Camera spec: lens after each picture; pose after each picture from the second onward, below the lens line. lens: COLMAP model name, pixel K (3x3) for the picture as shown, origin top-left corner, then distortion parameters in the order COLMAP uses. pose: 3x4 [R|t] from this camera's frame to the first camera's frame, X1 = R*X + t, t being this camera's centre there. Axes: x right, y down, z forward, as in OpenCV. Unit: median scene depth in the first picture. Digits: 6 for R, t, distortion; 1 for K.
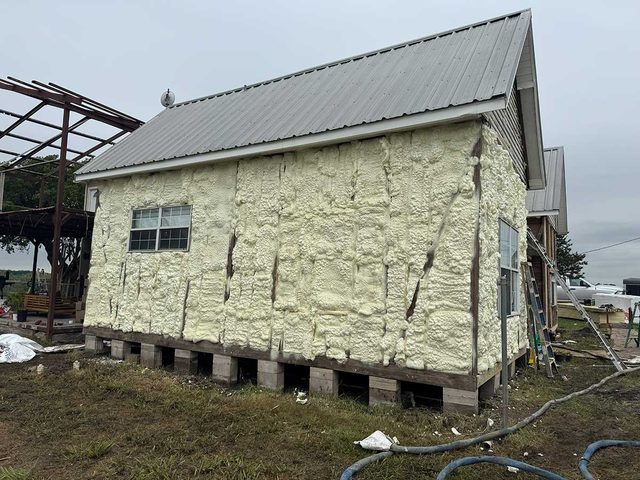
lens RADIAL K [[431.4, 0, 320.0], [0, 431.4, 240.0], [0, 0, 1]] dist [0.041179, -0.000502]
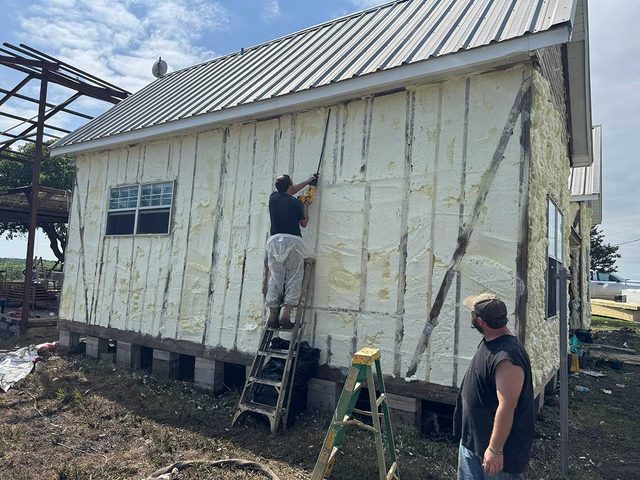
lens RADIAL K [[456.1, 0, 320.0], [0, 456.1, 240.0], [0, 0, 1]] dist [-0.000172, 0.001168]
pose [[0.999720, 0.009202, -0.021797, 0.010319], [-0.008725, 0.999722, 0.021904, 0.011465], [0.021993, -0.021708, 0.999522, 0.100748]]
